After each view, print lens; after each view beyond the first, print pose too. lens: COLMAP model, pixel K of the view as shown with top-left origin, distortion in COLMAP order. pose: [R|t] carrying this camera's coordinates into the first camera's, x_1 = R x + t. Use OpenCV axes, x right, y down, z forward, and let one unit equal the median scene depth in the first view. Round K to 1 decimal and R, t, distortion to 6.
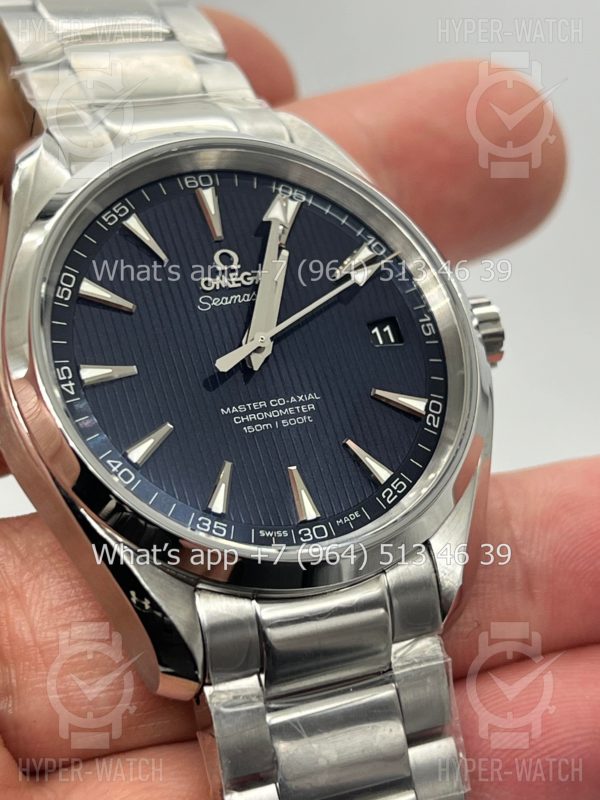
lens RADIAL K [[1894.4, 0, 300.1], [0, 1894.4, 398.4], [0, 0, 1]] dist [0.162040, 0.000000]
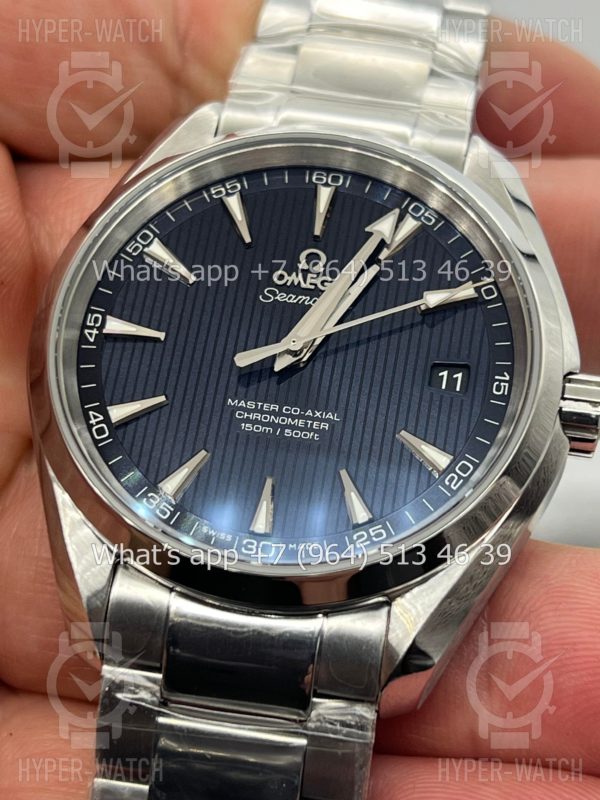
lens RADIAL K [[1894.4, 0, 301.9], [0, 1894.4, 396.9], [0, 0, 1]] dist [0.162040, 0.000000]
pose [[0.822854, 0.256697, -0.506969, 0.471255], [-0.284535, 0.958379, 0.023438, -0.028190], [0.491885, 0.124964, 0.861646, 0.184888]]
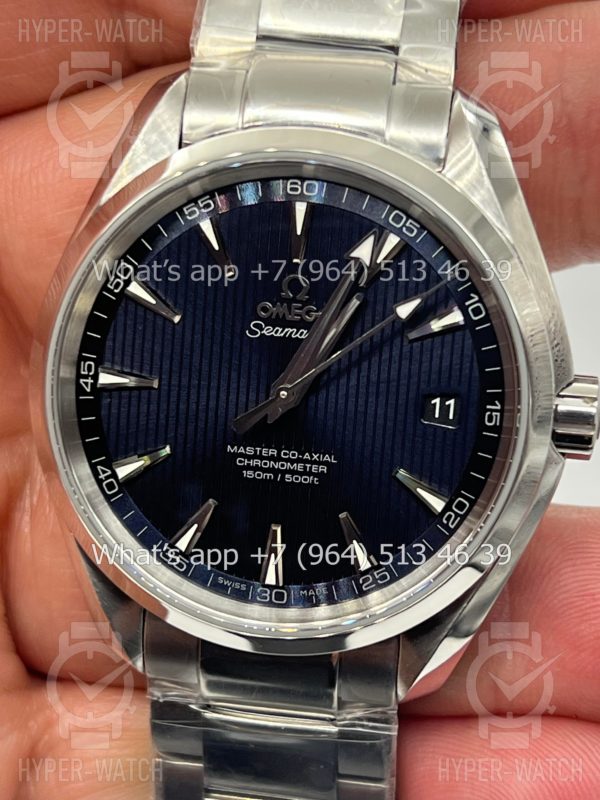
lens RADIAL K [[1894.4, 0, 305.3], [0, 1894.4, 417.9], [0, 0, 1]] dist [0.162040, 0.000000]
pose [[0.815988, 0.406086, -0.411410, 0.386258], [-0.159678, 0.842345, 0.514740, -0.514359], [0.555578, -0.354329, 0.752186, 0.281324]]
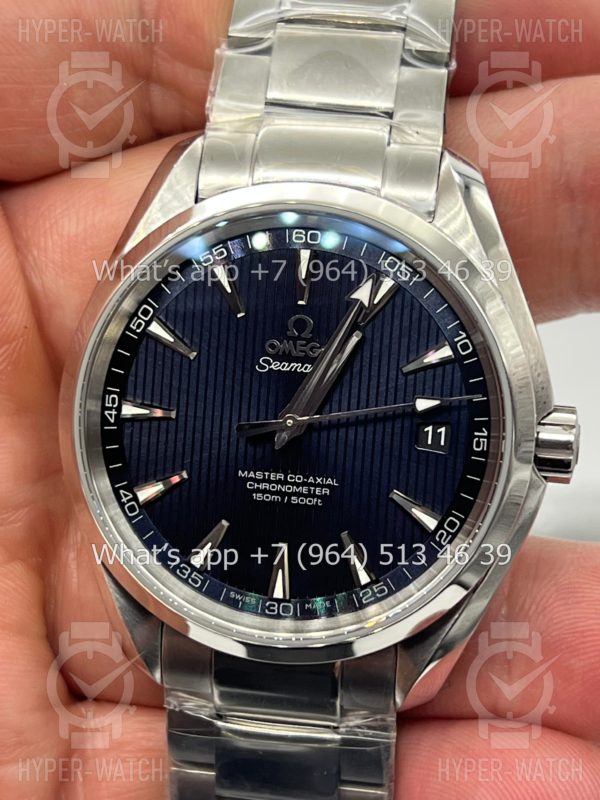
lens RADIAL K [[1894.4, 0, 294.1], [0, 1894.4, 381.3], [0, 0, 1]] dist [0.162040, 0.000000]
pose [[0.812998, 0.374305, -0.446015, 0.441800], [-0.153932, 0.876912, 0.455335, -0.530142], [0.561551, -0.301530, 0.770545, 0.196104]]
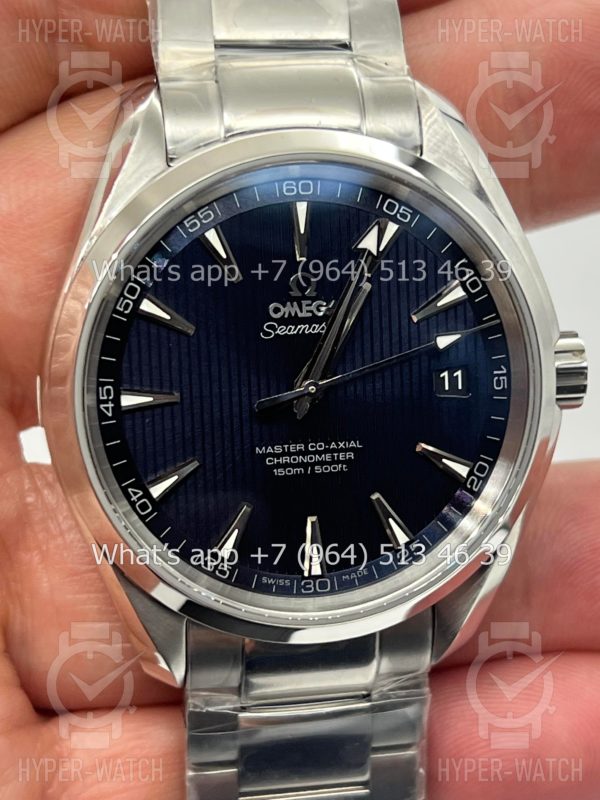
lens RADIAL K [[1894.4, 0, 295.7], [0, 1894.4, 401.7], [0, 0, 1]] dist [0.162040, 0.000000]
pose [[0.954898, 0.268751, -0.126265, 0.097265], [-0.185061, 0.871187, 0.454737, -0.470099], [0.232212, -0.410861, 0.881630, 0.127655]]
